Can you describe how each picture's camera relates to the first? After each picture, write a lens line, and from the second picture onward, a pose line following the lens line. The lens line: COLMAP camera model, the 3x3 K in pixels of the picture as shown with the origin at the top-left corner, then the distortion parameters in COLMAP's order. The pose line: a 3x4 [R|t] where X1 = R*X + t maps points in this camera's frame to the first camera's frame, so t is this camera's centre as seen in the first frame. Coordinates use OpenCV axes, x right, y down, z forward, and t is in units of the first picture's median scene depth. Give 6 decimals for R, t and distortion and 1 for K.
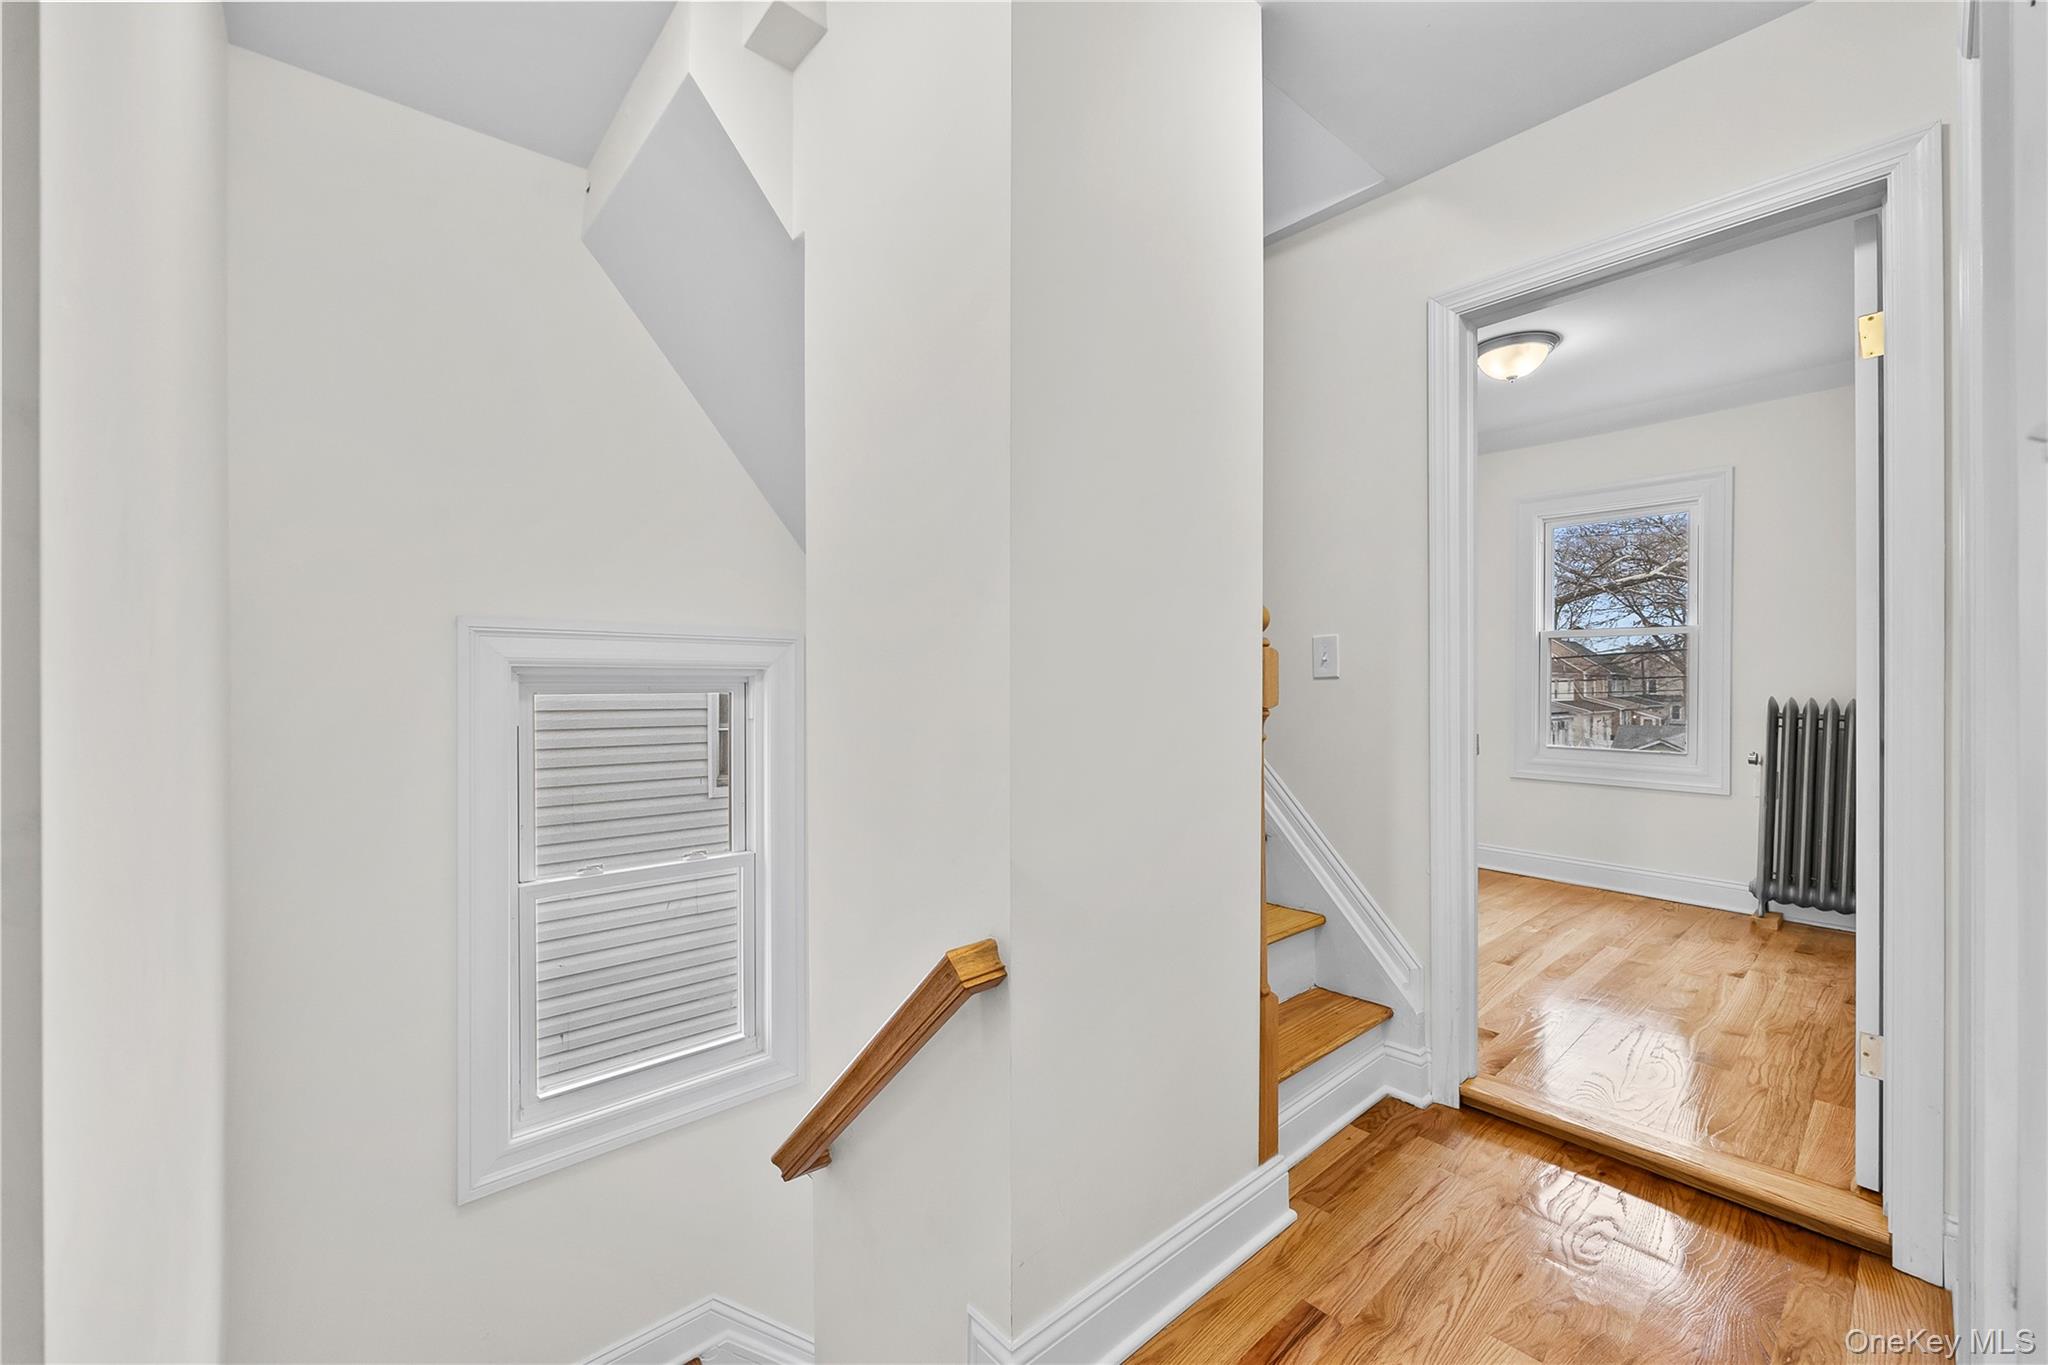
lens RADIAL K [[829.6, 0, 1021.9], [0, 829.6, 690.8], [0, 0, 1]] dist [0.004655, -0.000023]
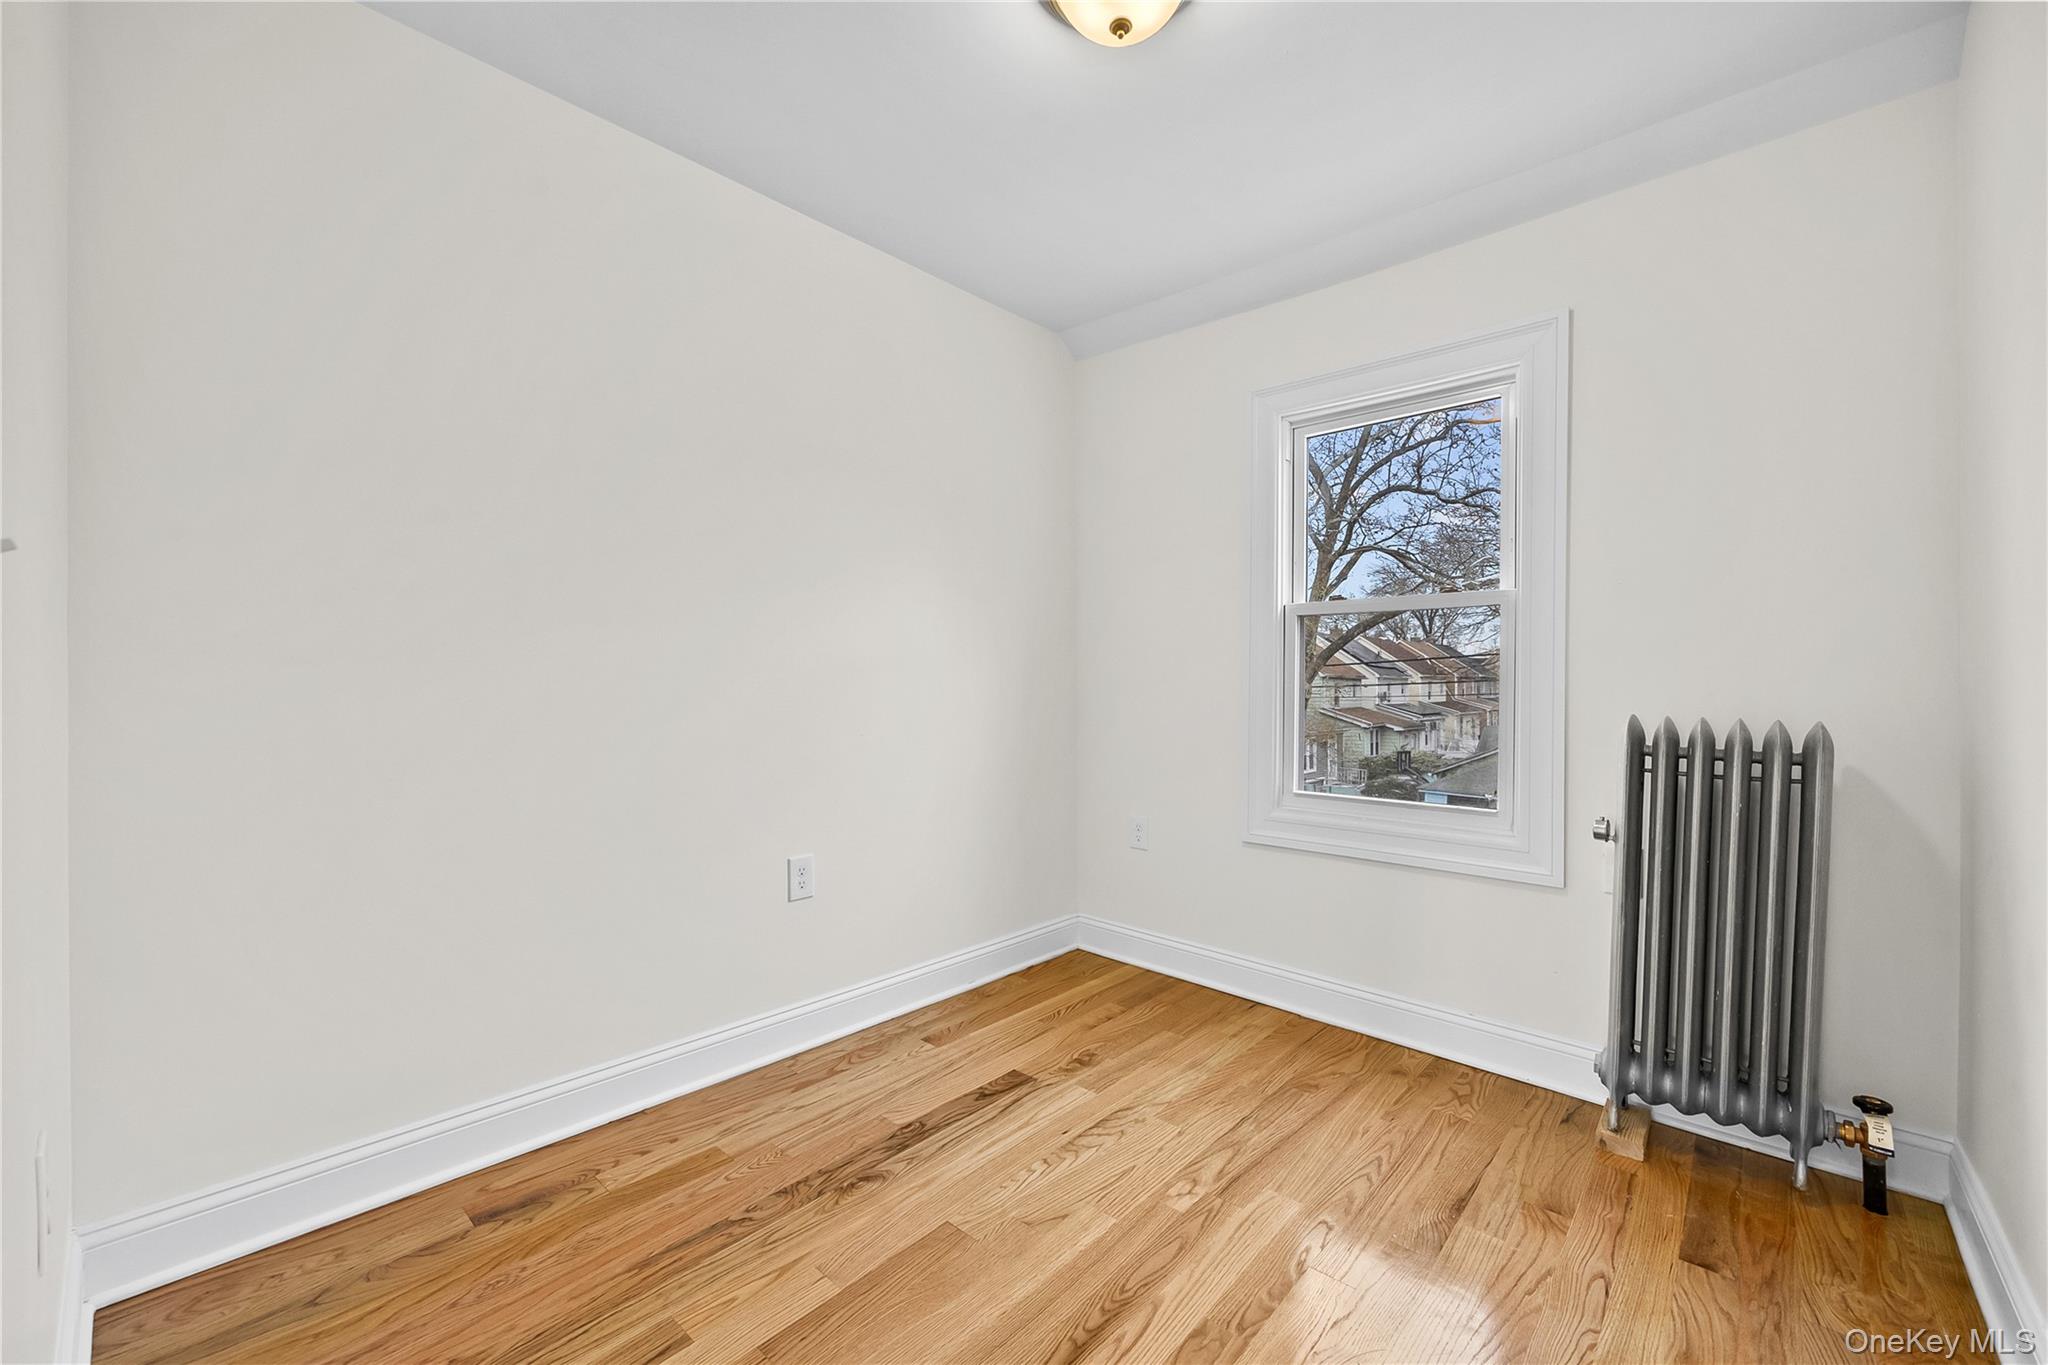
lens RADIAL K [[829.6, 0, 1019.6], [0, 829.6, 697.7], [0, 0, 1]] dist [0.004655, -0.000023]
pose [[0.994289, -0.003546, 0.106663, 0.438987], [0.002998, 0.999981, 0.005299, -0.008149], [-0.106680, -0.004949, 0.994281, 0.496874]]
